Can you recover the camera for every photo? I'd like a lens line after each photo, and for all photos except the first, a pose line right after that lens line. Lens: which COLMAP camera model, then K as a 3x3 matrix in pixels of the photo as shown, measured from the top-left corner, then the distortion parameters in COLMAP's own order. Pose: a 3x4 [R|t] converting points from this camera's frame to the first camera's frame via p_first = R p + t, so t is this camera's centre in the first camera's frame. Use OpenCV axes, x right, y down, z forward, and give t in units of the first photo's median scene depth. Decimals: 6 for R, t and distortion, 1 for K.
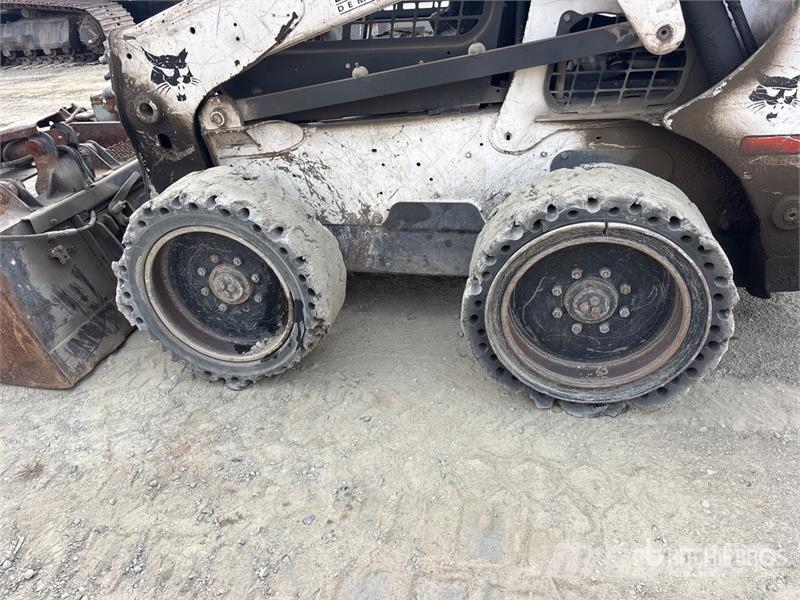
lens RADIAL K [[616.5, 0, 397.8], [0, 616.5, 303.4], [0, 0, 1]] dist [0.052649, -0.059518]
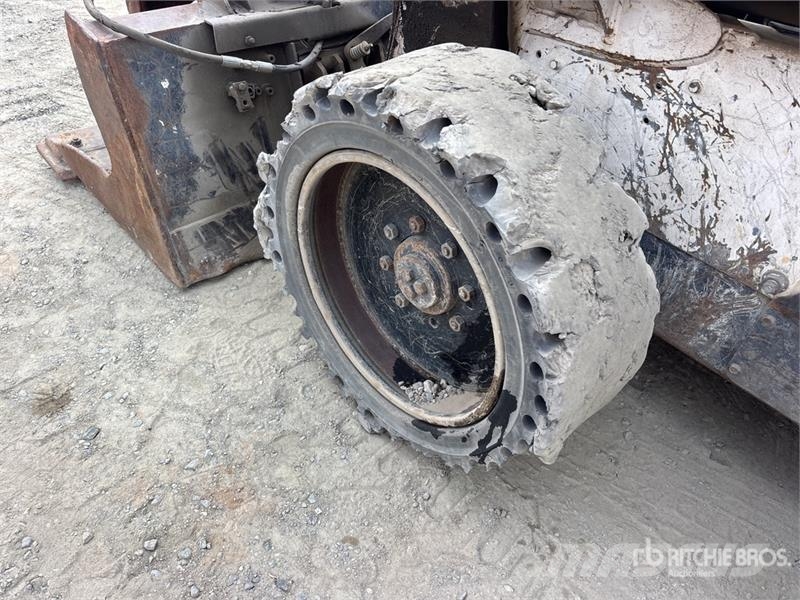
lens RADIAL K [[616.5, 0, 397.8], [0, 616.5, 303.4], [0, 0, 1]] dist [0.052649, -0.059518]
pose [[0.810084, 0.484854, -0.329667, -0.104537], [-0.406144, 0.869566, 0.280895, -0.152303], [0.422860, -0.093657, 0.901342, 0.519612]]
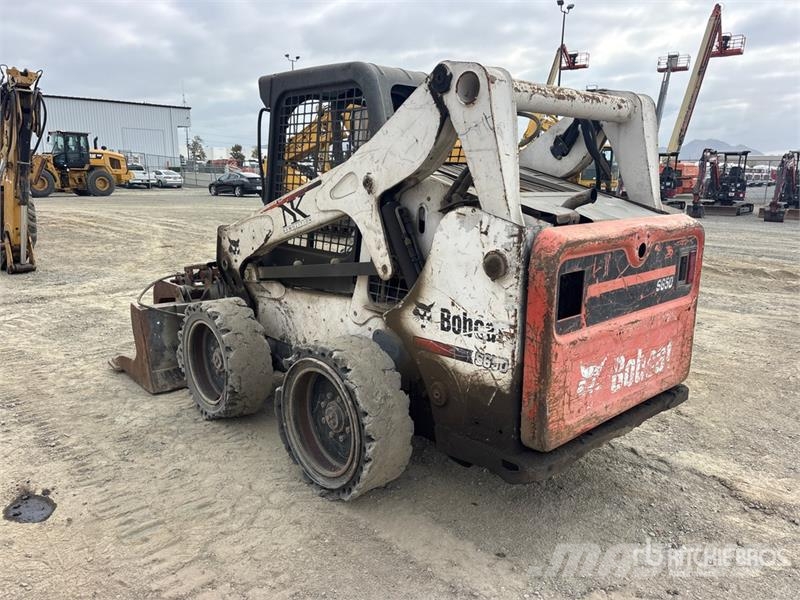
lens RADIAL K [[616.5, 0, 397.8], [0, 616.5, 303.4], [0, 0, 1]] dist [0.052649, -0.059518]
pose [[0.804153, 0.203157, -0.558628, 1.129298], [-0.365578, 0.910063, -0.195291, -0.015062], [0.468712, 0.361265, 0.806100, -0.268715]]
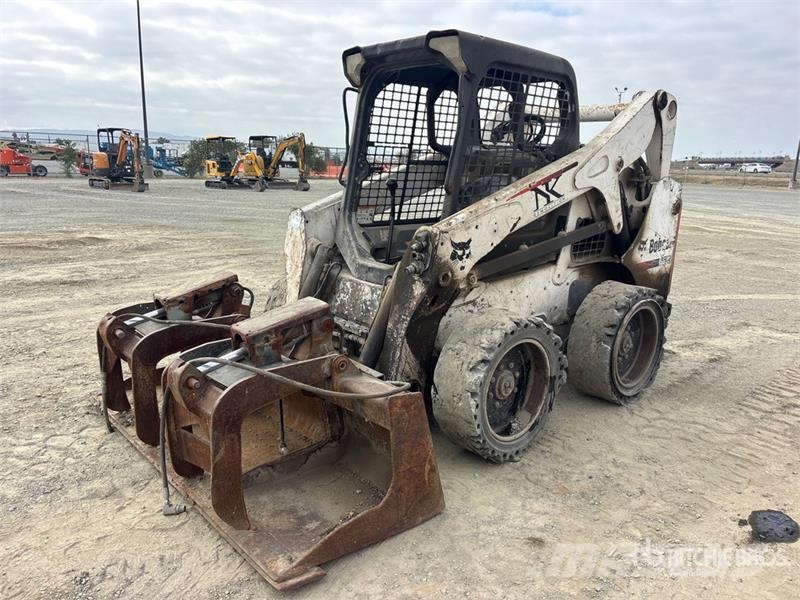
lens RADIAL K [[616.5, 0, 397.8], [0, 616.5, 303.4], [0, 0, 1]] dist [0.052649, -0.059518]
pose [[0.587132, -0.099393, 0.803366, -1.595801], [0.365346, 0.918143, -0.153416, -0.075430], [-0.722356, 0.383582, 0.575384, 0.270605]]
